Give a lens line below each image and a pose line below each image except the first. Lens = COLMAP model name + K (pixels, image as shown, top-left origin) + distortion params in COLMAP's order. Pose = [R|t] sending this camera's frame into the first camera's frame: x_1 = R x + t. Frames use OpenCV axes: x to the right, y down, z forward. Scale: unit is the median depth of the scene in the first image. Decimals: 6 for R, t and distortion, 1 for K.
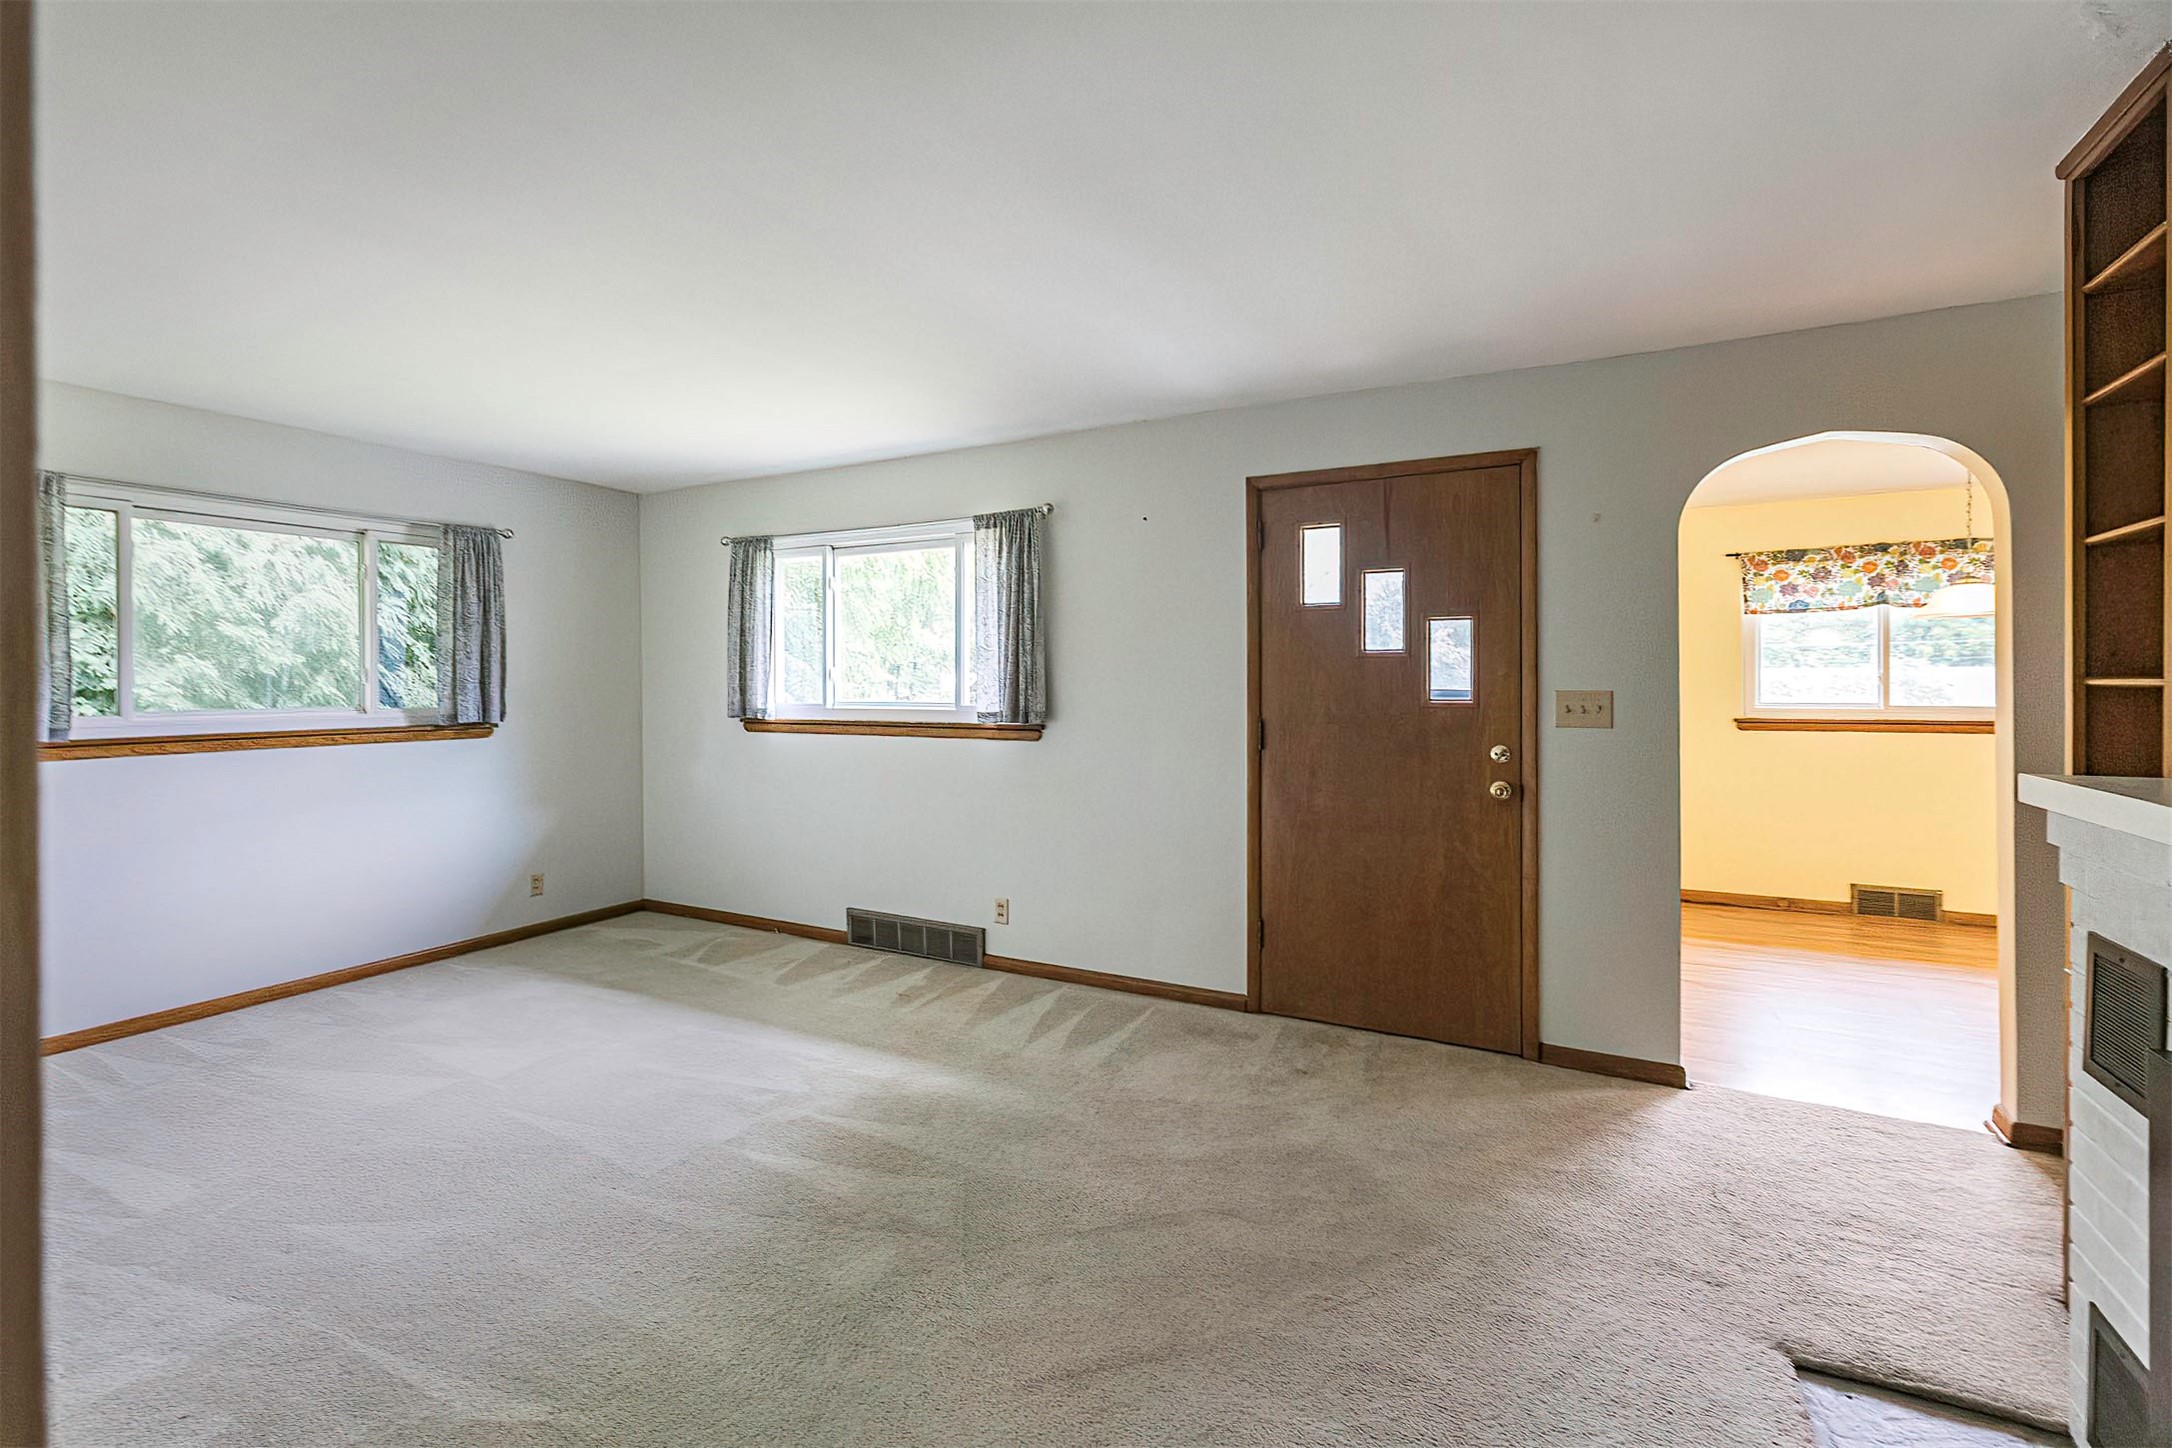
lens RADIAL K [[951.6, 0, 1087.0], [0, 951.6, 690.1], [0, 0, 1]] dist [0.000067, 0.000006]
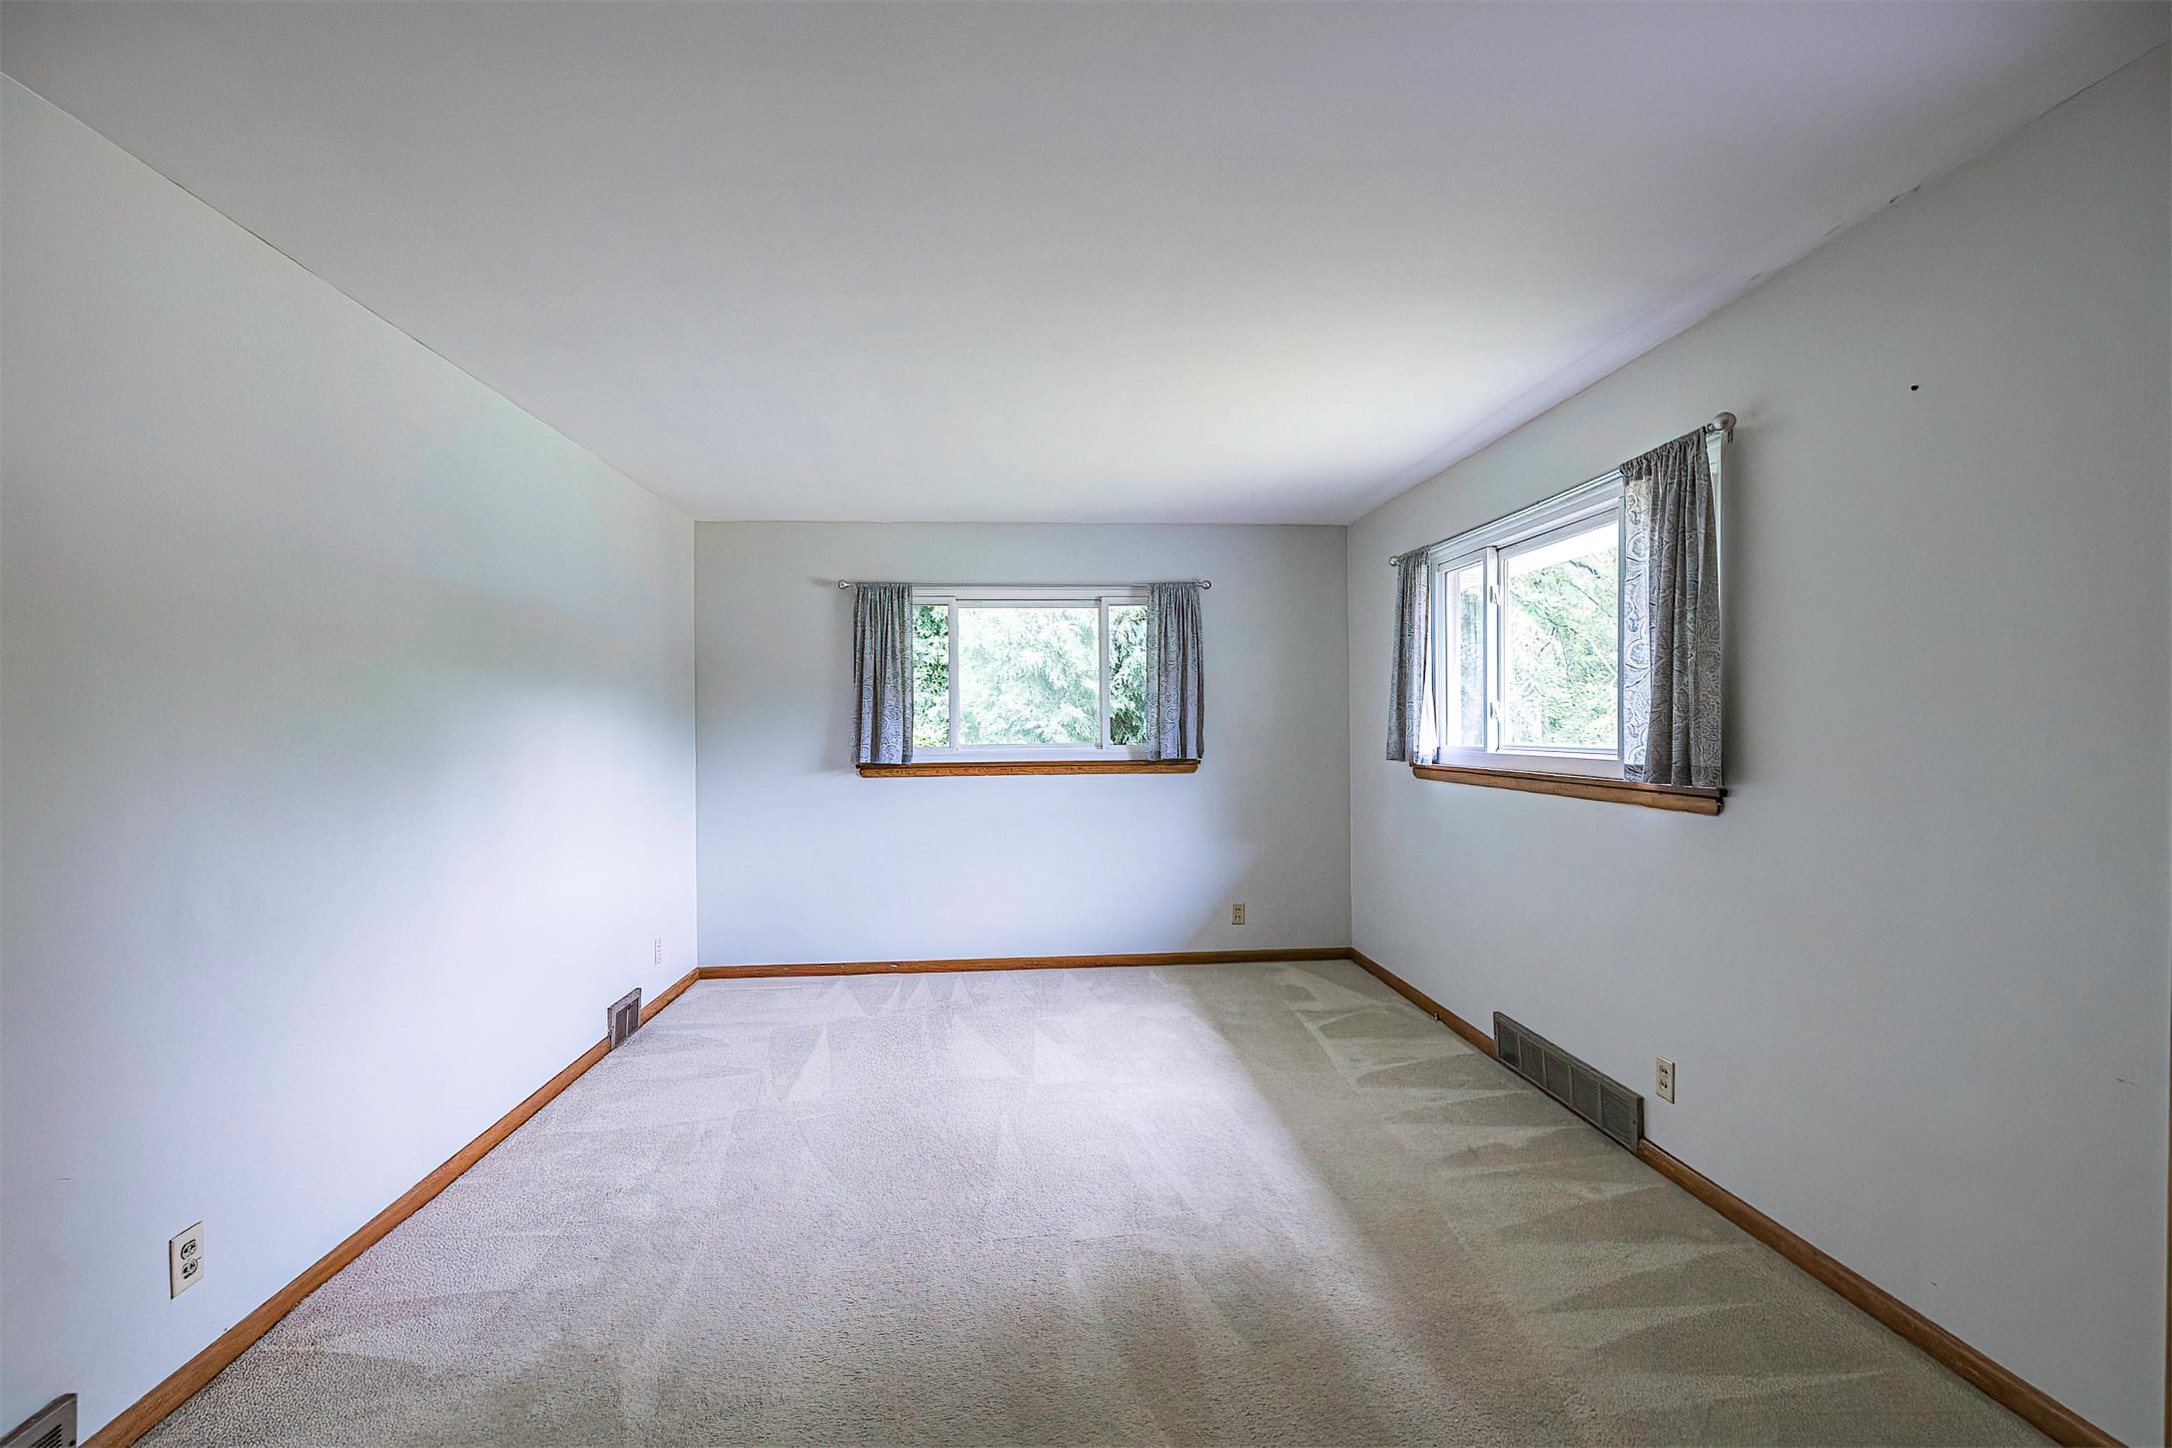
lens RADIAL K [[925.8, 0, 1084.7], [0, 925.8, 734.7], [0, 0, 1]] dist [-0.000810, -0.000084]
pose [[0.540327, 0.005495, -0.841437, 0.219670], [-0.000007, 0.999979, 0.006526, -0.001210], [0.841455, -0.003521, 0.540316, 0.343613]]
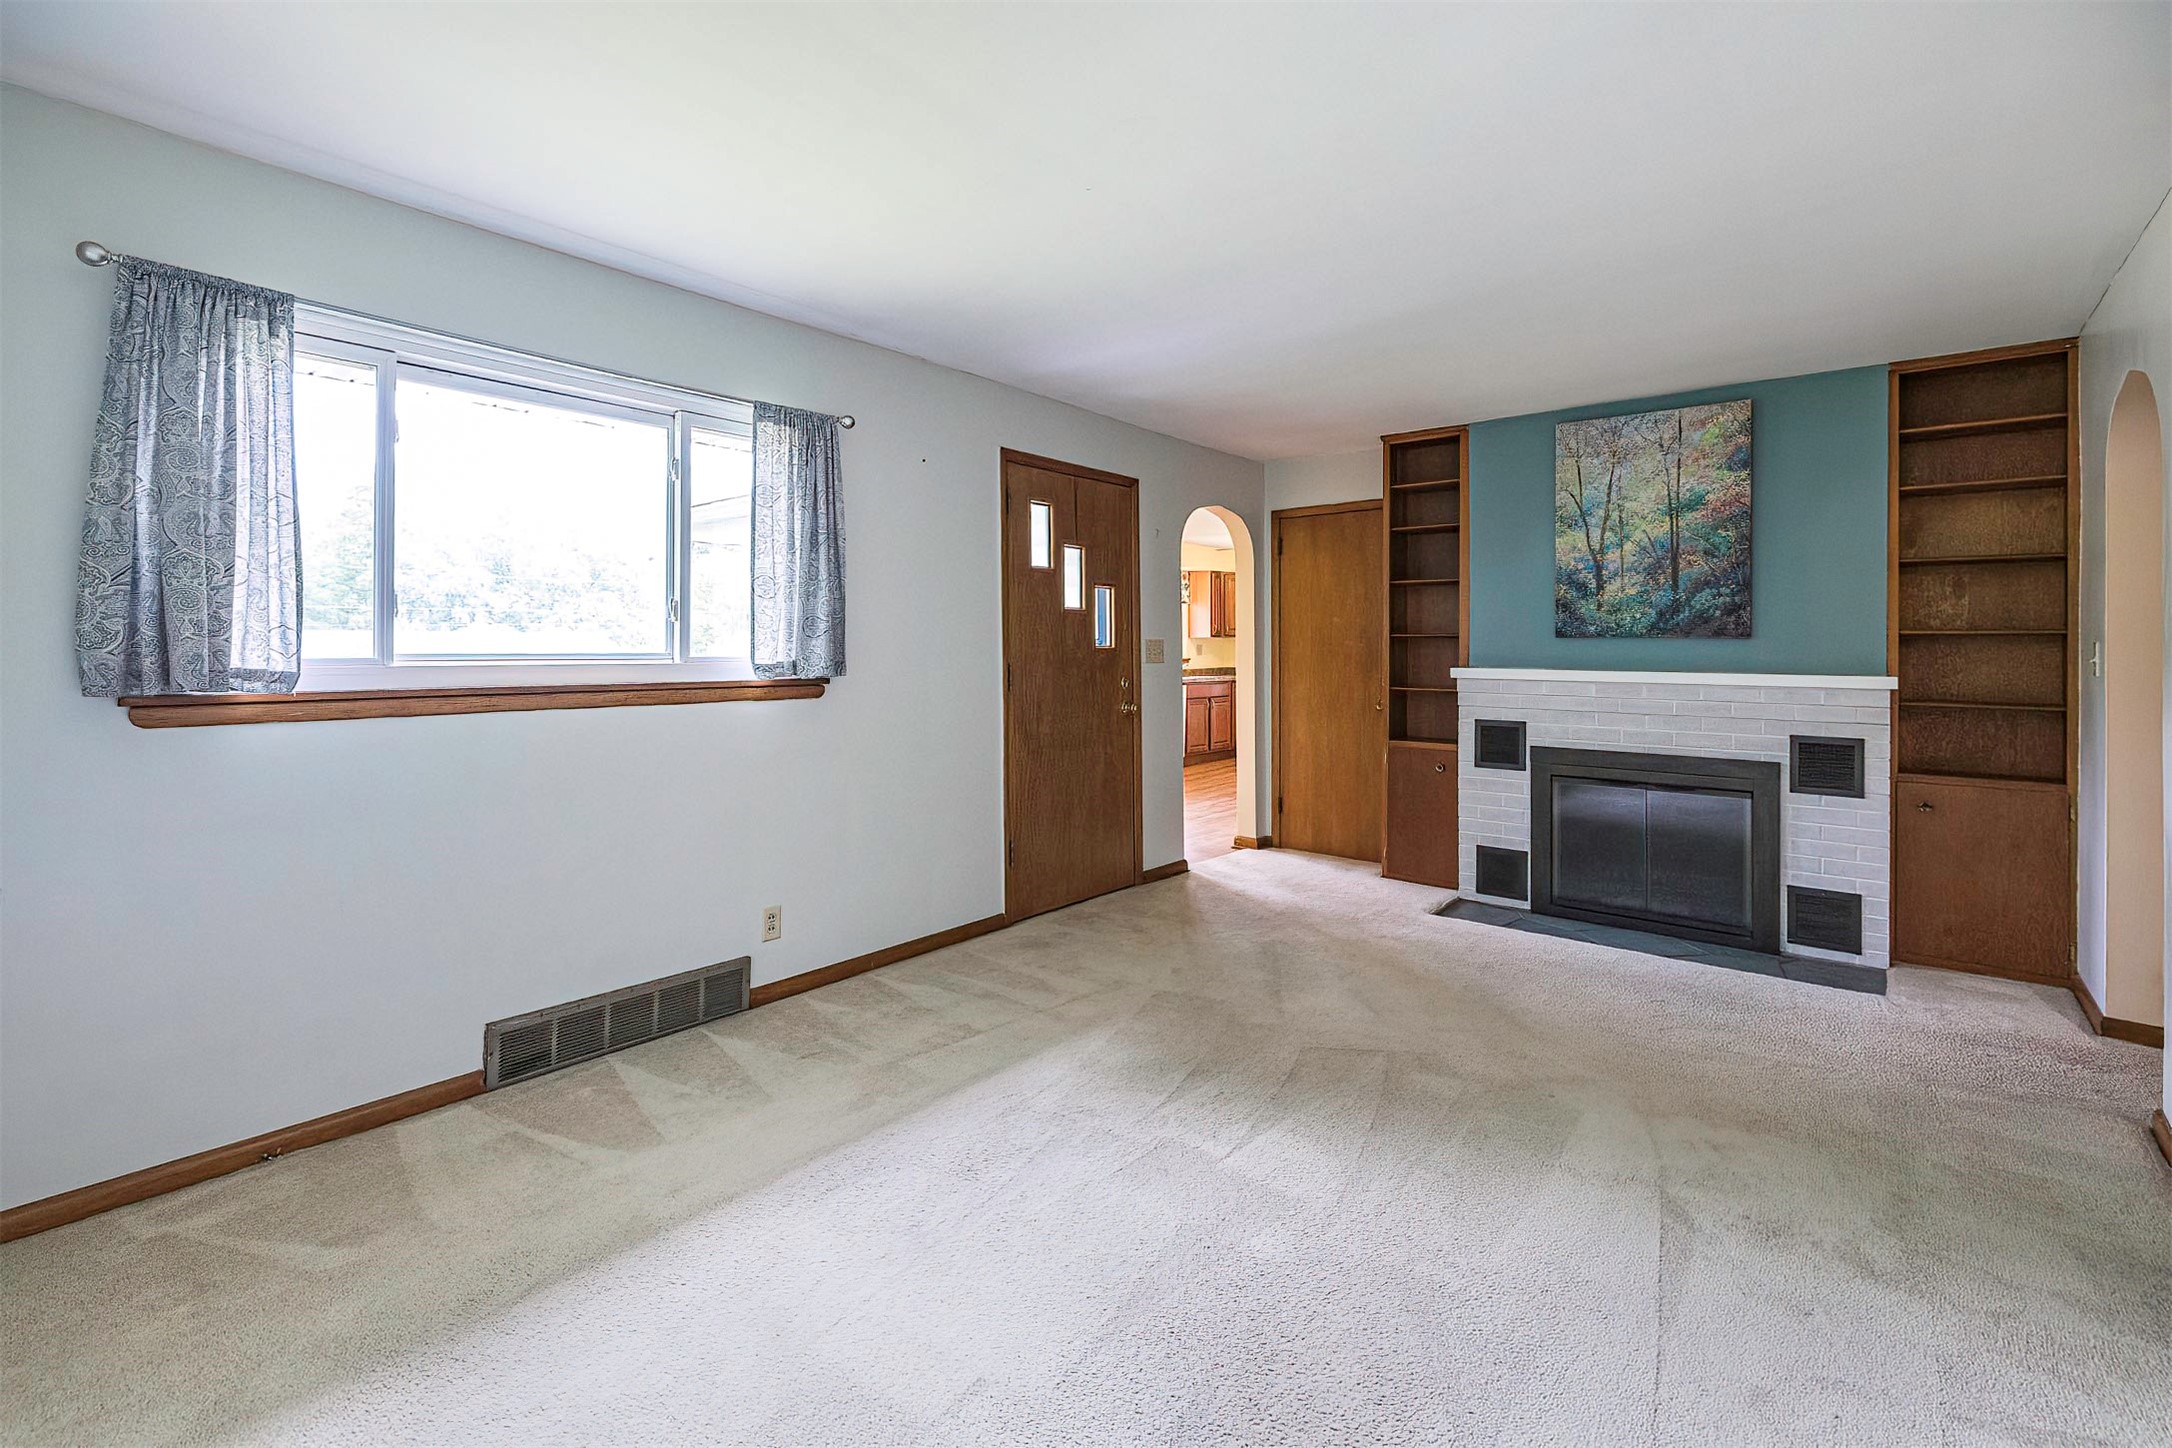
lens RADIAL K [[947.5, 0, 1086.7], [0, 947.5, 633.1], [0, 0, 1]] dist [-0.000431, -0.000166]
pose [[0.211890, 0.011359, 0.977227, -0.788689], [-0.004665, 0.999933, -0.010611, 0.004852], [-0.977282, -0.002311, 0.211929, 0.591820]]
